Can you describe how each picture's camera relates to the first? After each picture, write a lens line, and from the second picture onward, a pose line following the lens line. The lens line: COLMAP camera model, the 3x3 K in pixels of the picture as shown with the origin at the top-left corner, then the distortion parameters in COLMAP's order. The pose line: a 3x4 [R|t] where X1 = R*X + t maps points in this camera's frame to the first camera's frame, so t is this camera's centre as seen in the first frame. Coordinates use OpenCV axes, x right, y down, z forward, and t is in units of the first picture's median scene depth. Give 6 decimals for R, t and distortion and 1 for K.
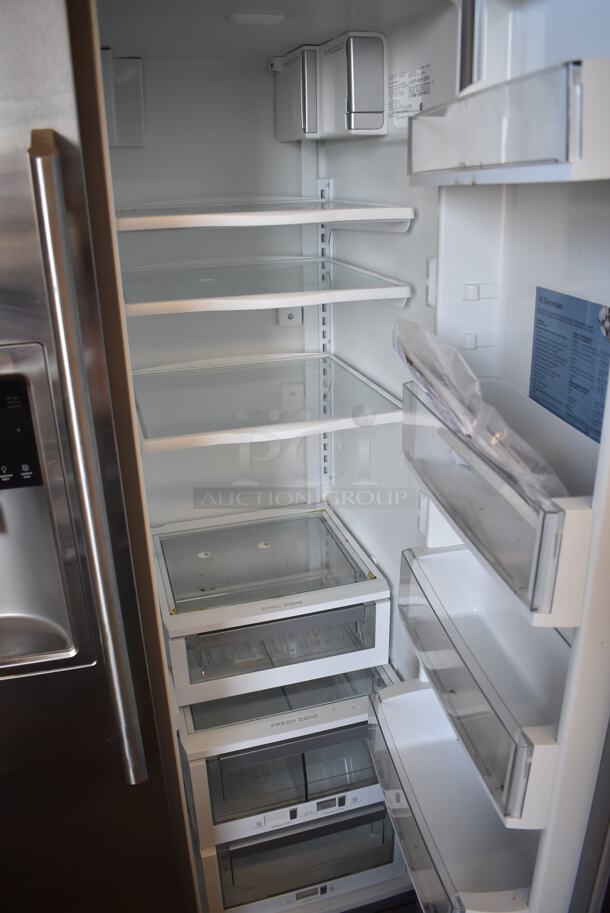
lens RADIAL K [[723.3, 0, 315.7], [0, 723.3, 456.7], [0, 0, 1]] dist [-0.083826, 0.007416]
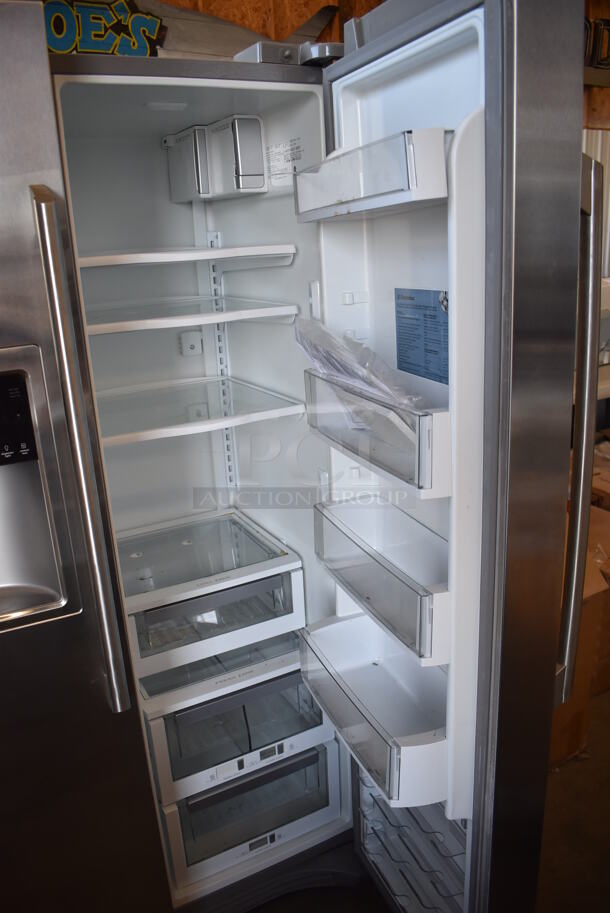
lens RADIAL K [[723.3, 0, 315.7], [0, 723.3, 456.7], [0, 0, 1]] dist [-0.083826, 0.007416]
pose [[0.978409, -0.088063, 0.186976, -0.103132], [0.105031, 0.991011, -0.082857, 0.144830], [-0.177998, 0.100706, 0.978864, -0.245445]]
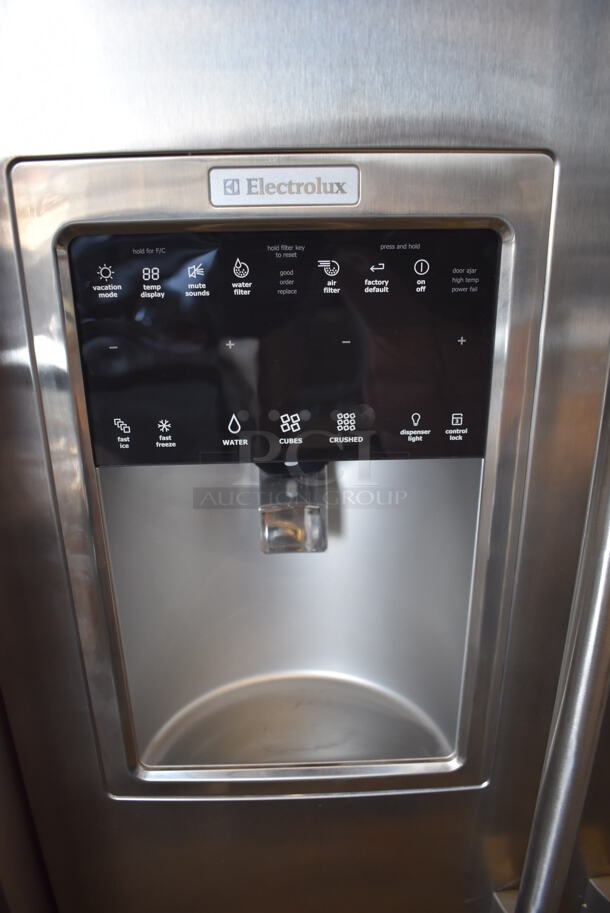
lens RADIAL K [[723.3, 0, 315.7], [0, 723.3, 456.7], [0, 0, 1]] dist [-0.083826, 0.007416]
pose [[0.974233, 0.095357, -0.204396, -0.297036], [-0.093460, 0.995443, 0.018941, 0.030579], [0.205271, 0.000650, 0.978705, 0.364193]]
